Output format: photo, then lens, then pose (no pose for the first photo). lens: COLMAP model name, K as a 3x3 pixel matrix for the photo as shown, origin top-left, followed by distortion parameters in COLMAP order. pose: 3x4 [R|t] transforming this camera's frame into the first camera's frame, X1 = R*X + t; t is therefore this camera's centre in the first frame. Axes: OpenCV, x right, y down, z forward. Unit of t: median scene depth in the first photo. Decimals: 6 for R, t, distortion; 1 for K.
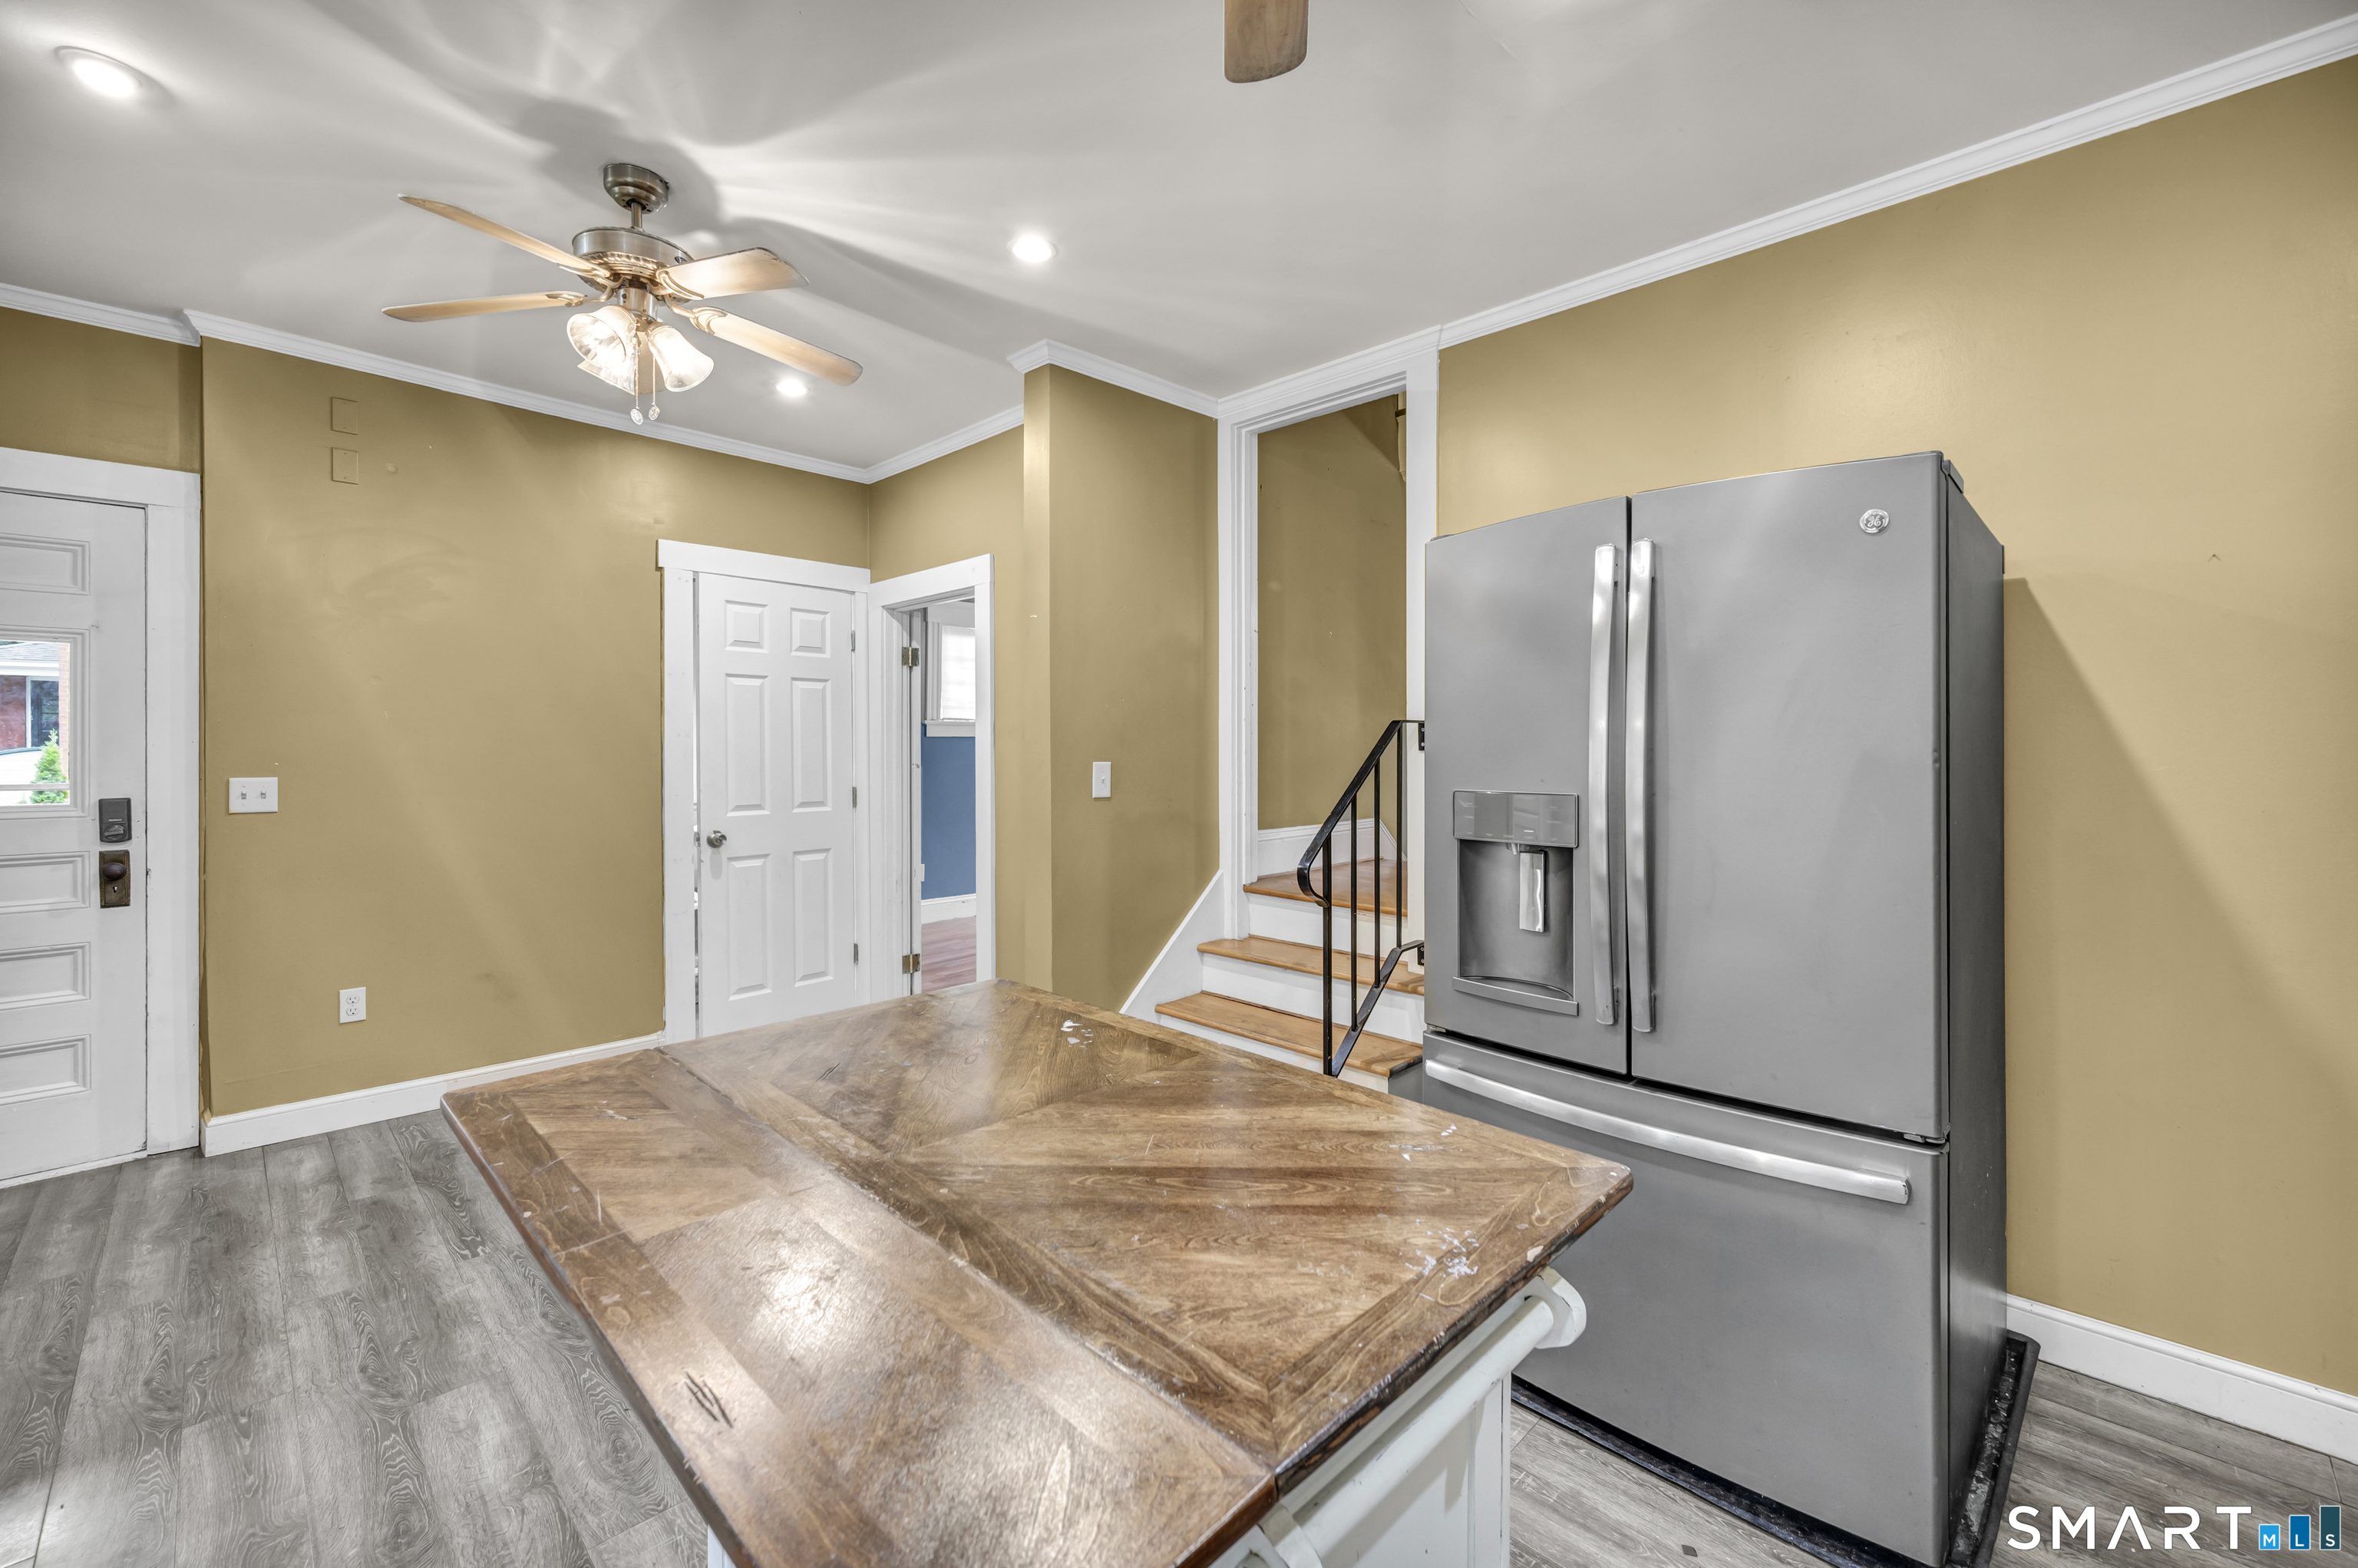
lens RADIAL K [[965.1, 0, 1181.5], [0, 965.1, 767.5], [0, 0, 1]] dist [-0.002149, 0.000251]
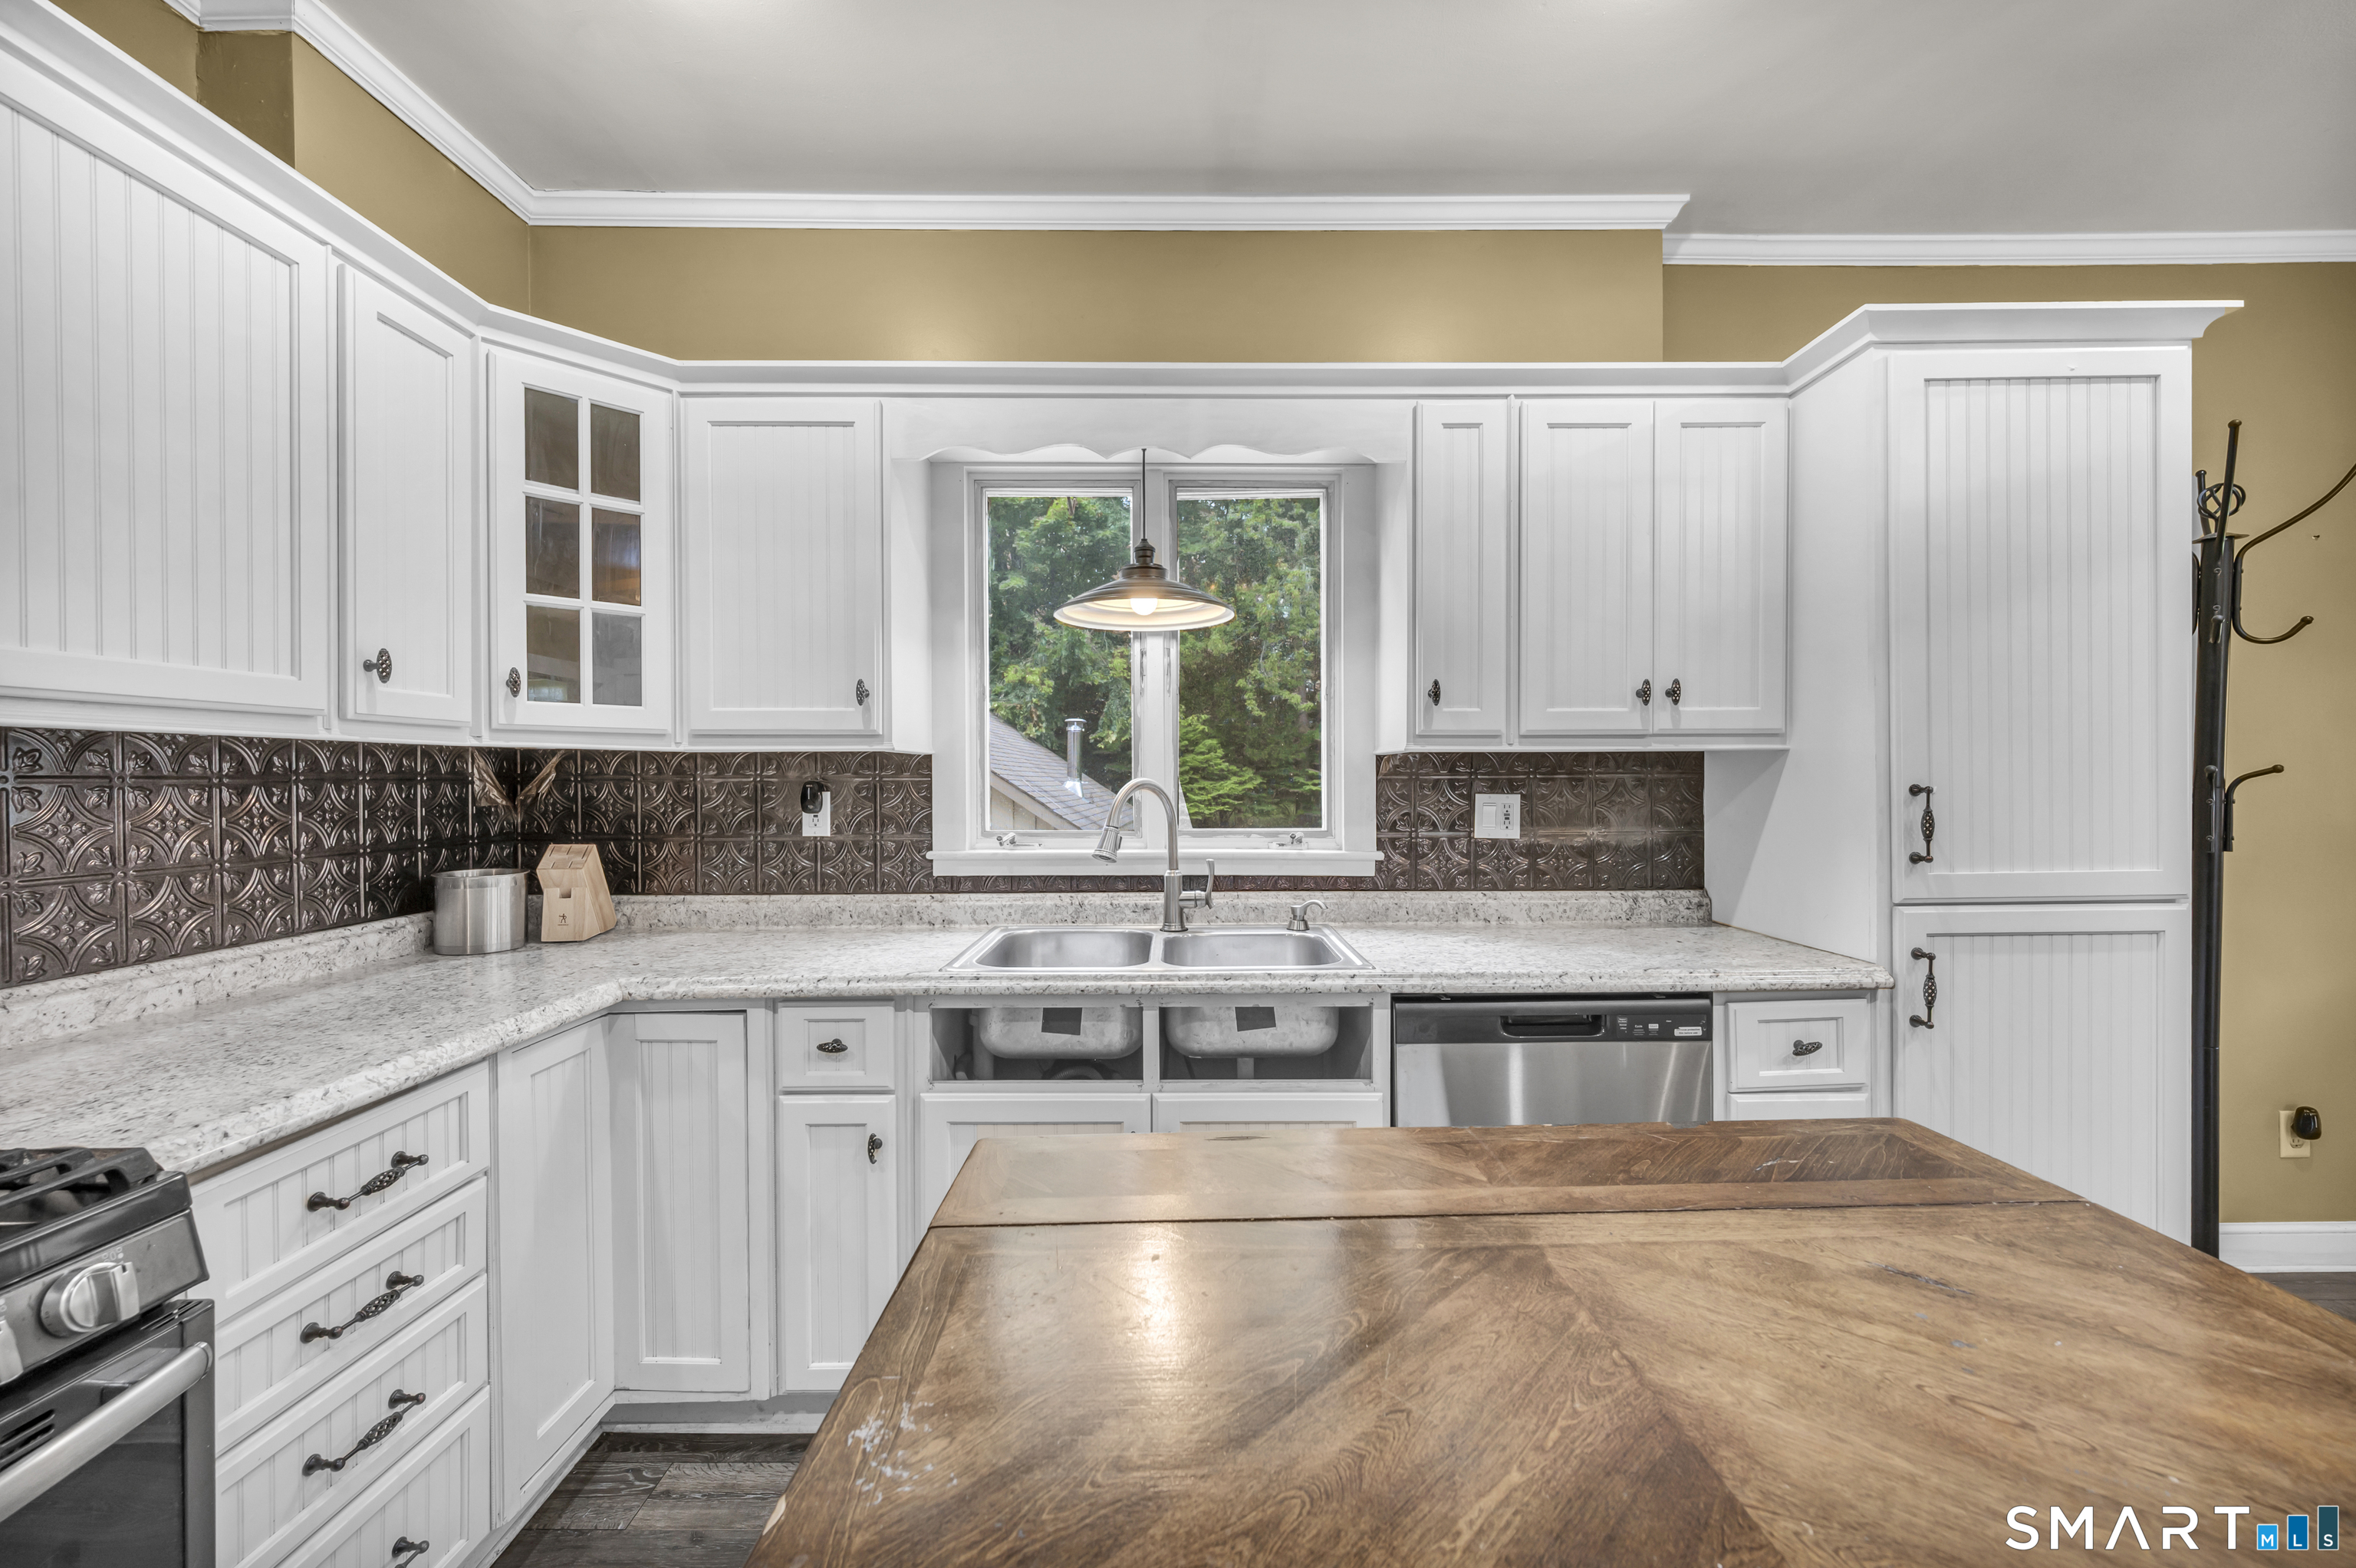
lens RADIAL K [[961.0, 0, 1192.2], [0, 961.0, 784.9], [0, 0, 1]] dist [-0.005422, 0.000138]
pose [[-0.705182, 0.015108, -0.708865, 0.645944], [0.001618, 0.999805, 0.019699, -0.032481], [0.709024, 0.012744, -0.705069, 1.718861]]
